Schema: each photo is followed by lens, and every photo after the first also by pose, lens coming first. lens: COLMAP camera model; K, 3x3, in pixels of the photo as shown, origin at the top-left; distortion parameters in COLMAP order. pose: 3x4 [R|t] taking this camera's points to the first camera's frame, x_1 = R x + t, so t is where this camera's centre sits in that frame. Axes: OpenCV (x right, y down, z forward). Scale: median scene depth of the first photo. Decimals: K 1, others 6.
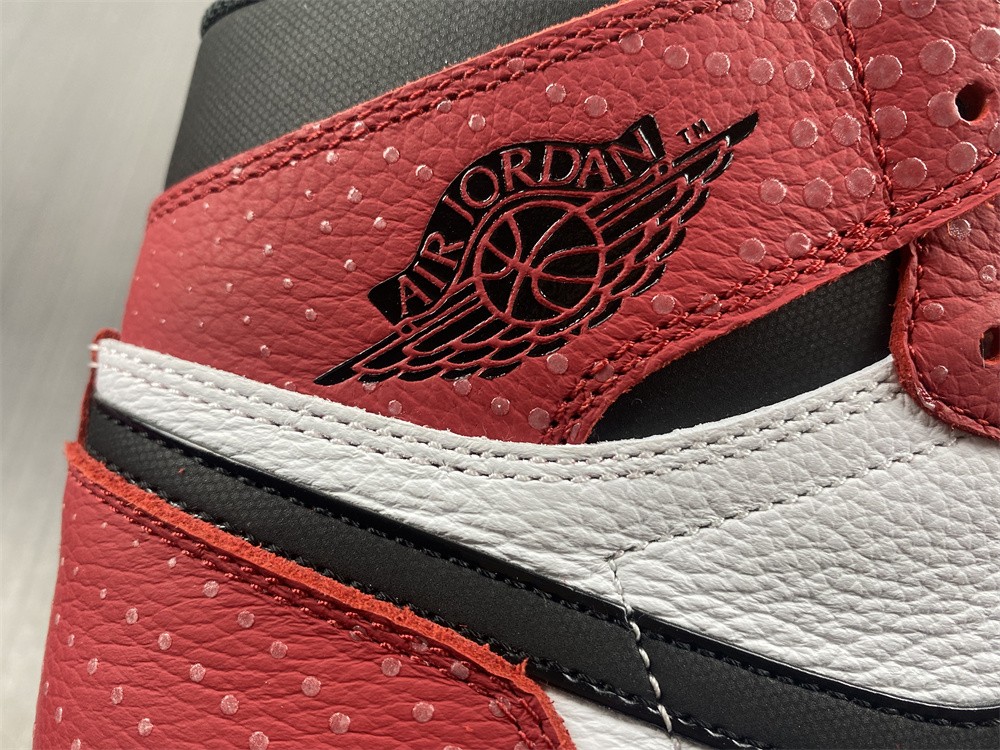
lens RADIAL K [[751.9, 0, 505.2], [0, 751.9, 370.2], [0, 0, 1]] dist [0.004816, 0.005954]
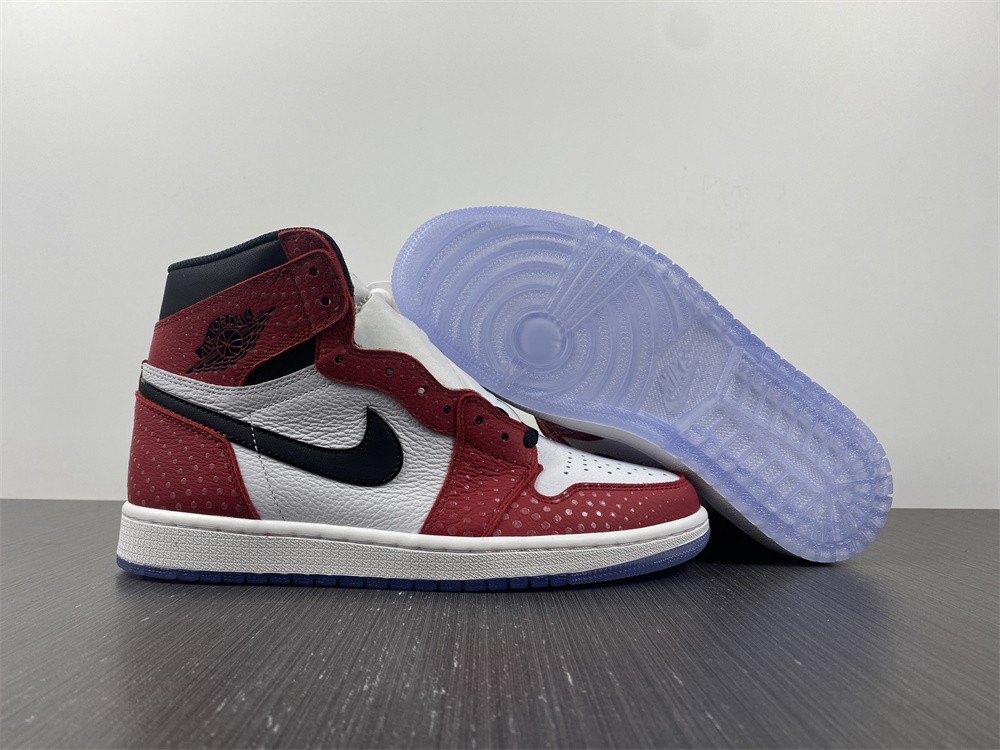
lens RADIAL K [[760.3, 0, 500.0], [0, 760.3, 375.0], [0, 0, 1]] dist [0.091149, -0.140513]
pose [[0.982796, -0.028471, -0.182486, 2.290141], [0.032777, 0.999250, 0.020622, -0.005378], [0.181762, -0.026249, 0.982992, -2.923507]]
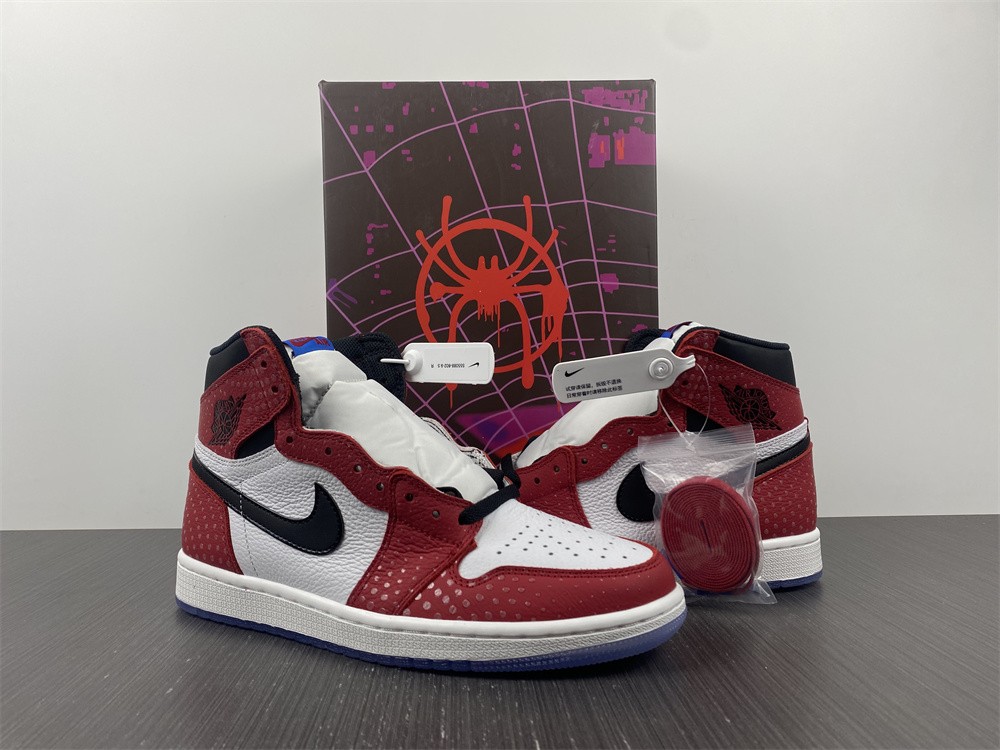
lens RADIAL K [[751.9, 0, 505.2], [0, 751.9, 370.2], [0, 0, 1]] dist [0.004816, 0.005954]
pose [[0.795543, -0.039485, -0.604610, 4.524176], [0.079570, 0.996040, 0.039650, -0.539397], [0.600650, -0.079652, 0.795534, -1.817852]]
